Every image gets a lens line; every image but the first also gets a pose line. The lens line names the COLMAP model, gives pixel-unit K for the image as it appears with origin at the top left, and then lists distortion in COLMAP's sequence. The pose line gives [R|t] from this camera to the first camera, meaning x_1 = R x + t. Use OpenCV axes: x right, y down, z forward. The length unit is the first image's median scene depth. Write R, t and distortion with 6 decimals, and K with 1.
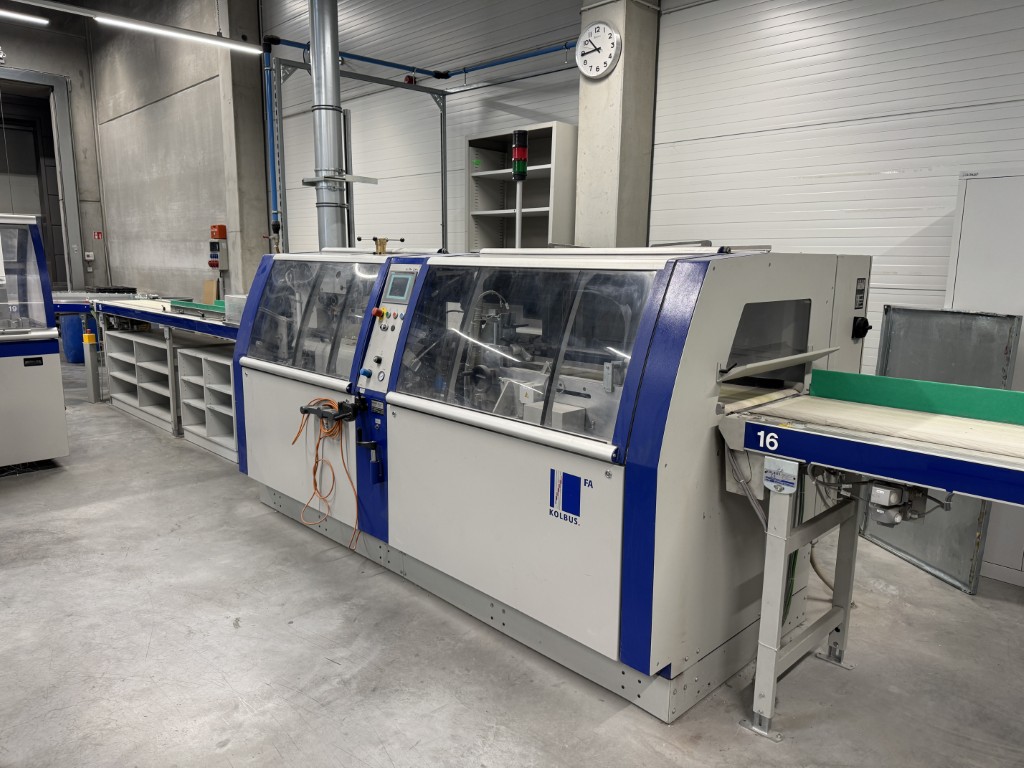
lens RADIAL K [[723.3, 0, 508.2], [0, 723.3, 389.4], [0, 0, 1]] dist [0.030342, -0.036358]
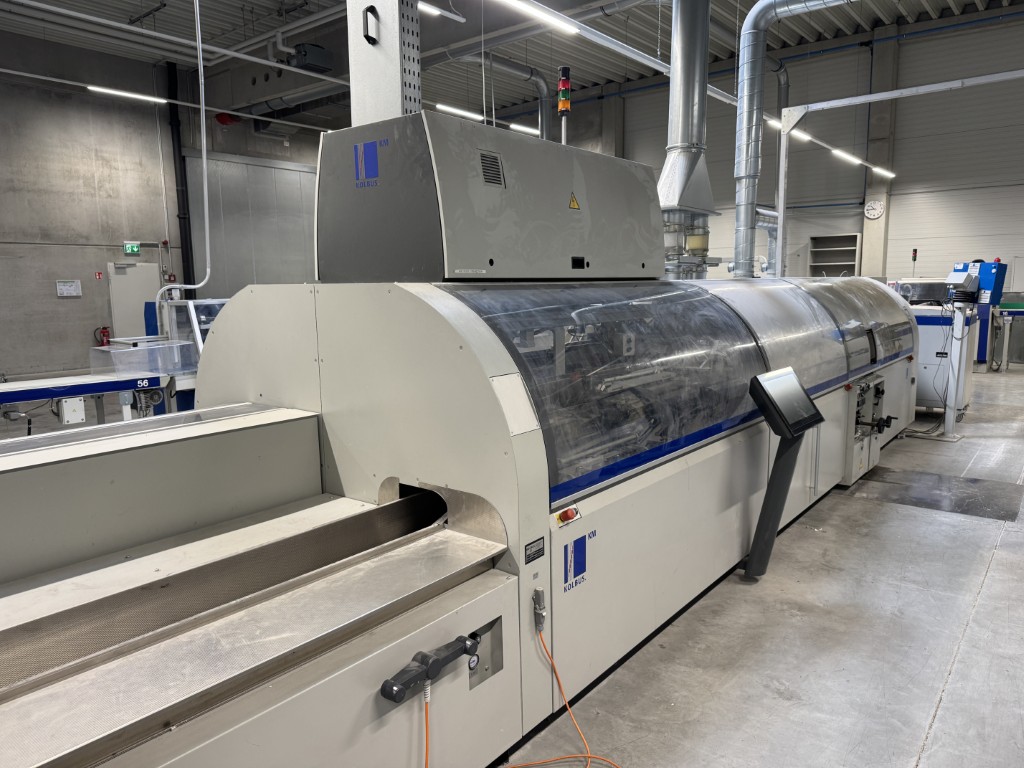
lens RADIAL K [[723.3, 0, 511.2], [0, 723.3, 388.8], [0, 0, 1]] dist [0.030342, -0.036358]
pose [[0.989835, -0.044754, 0.134999, -0.840168], [0.049985, 0.998115, -0.035610, 0.133649], [-0.133150, 0.041996, 0.990206, -0.797525]]
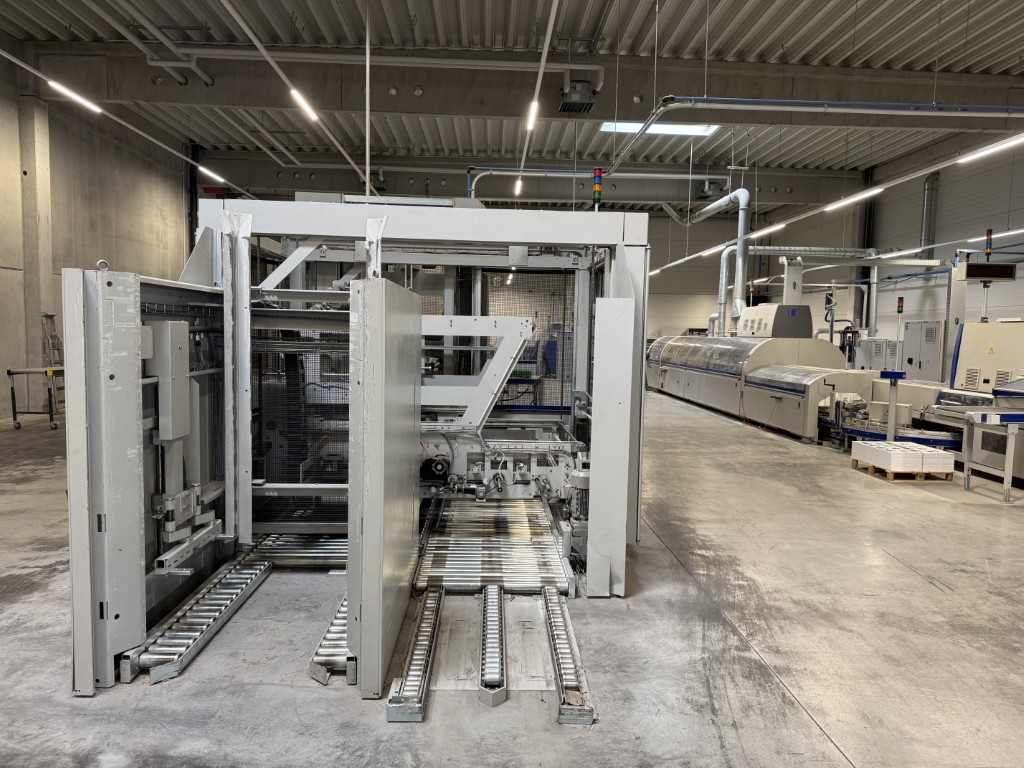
lens RADIAL K [[723.3, 0, 513.5], [0, 723.3, 386.7], [0, 0, 1]] dist [0.030342, -0.036358]
pose [[0.662219, -0.051556, 0.747535, -2.167486], [0.120812, 0.991924, -0.038613, 0.156571], [-0.739507, 0.115881, 0.663099, -0.999191]]
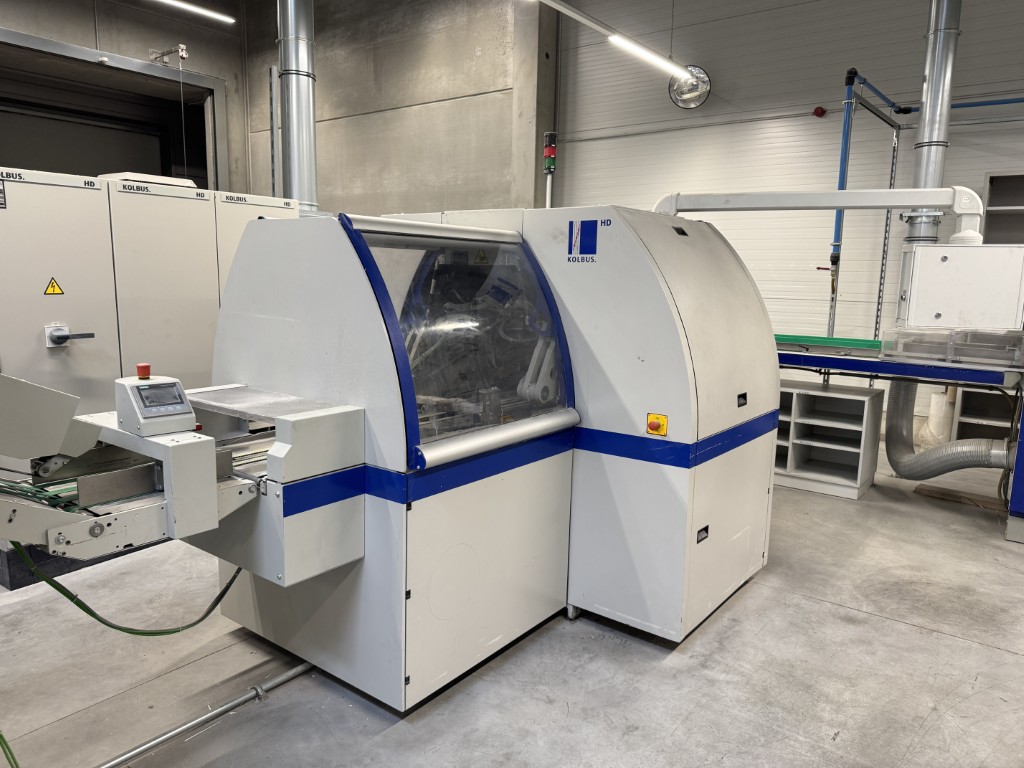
lens RADIAL K [[723.3, 0, 524.6], [0, 723.3, 390.3], [0, 0, 1]] dist [0.030342, -0.036358]
pose [[0.986727, -0.013535, 0.161822, -0.495855], [0.016808, 0.999681, -0.018873, -0.018004], [-0.161515, 0.021342, 0.986639, 0.051604]]
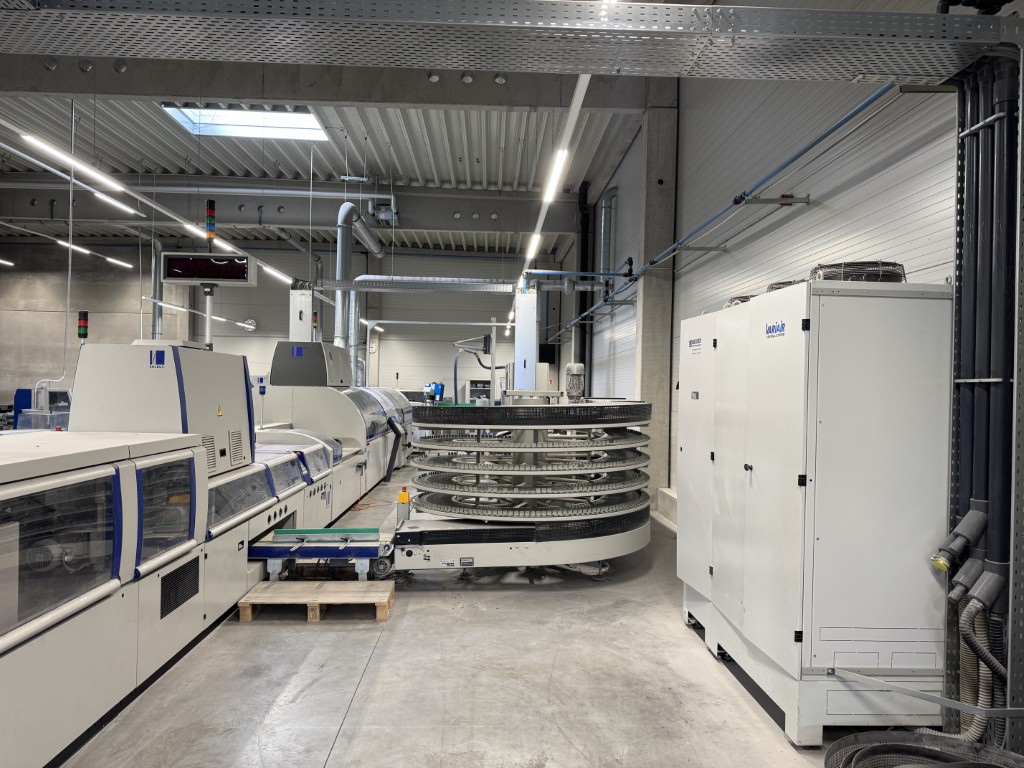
lens RADIAL K [[723.3, 0, 511.5], [0, 723.3, 389.0], [0, 0, 1]] dist [0.030342, -0.036358]
pose [[0.664075, 0.005366, 0.747646, -1.389721], [0.121943, 0.985807, -0.115388, 0.230349], [-0.737654, 0.167797, 0.653996, -1.354010]]
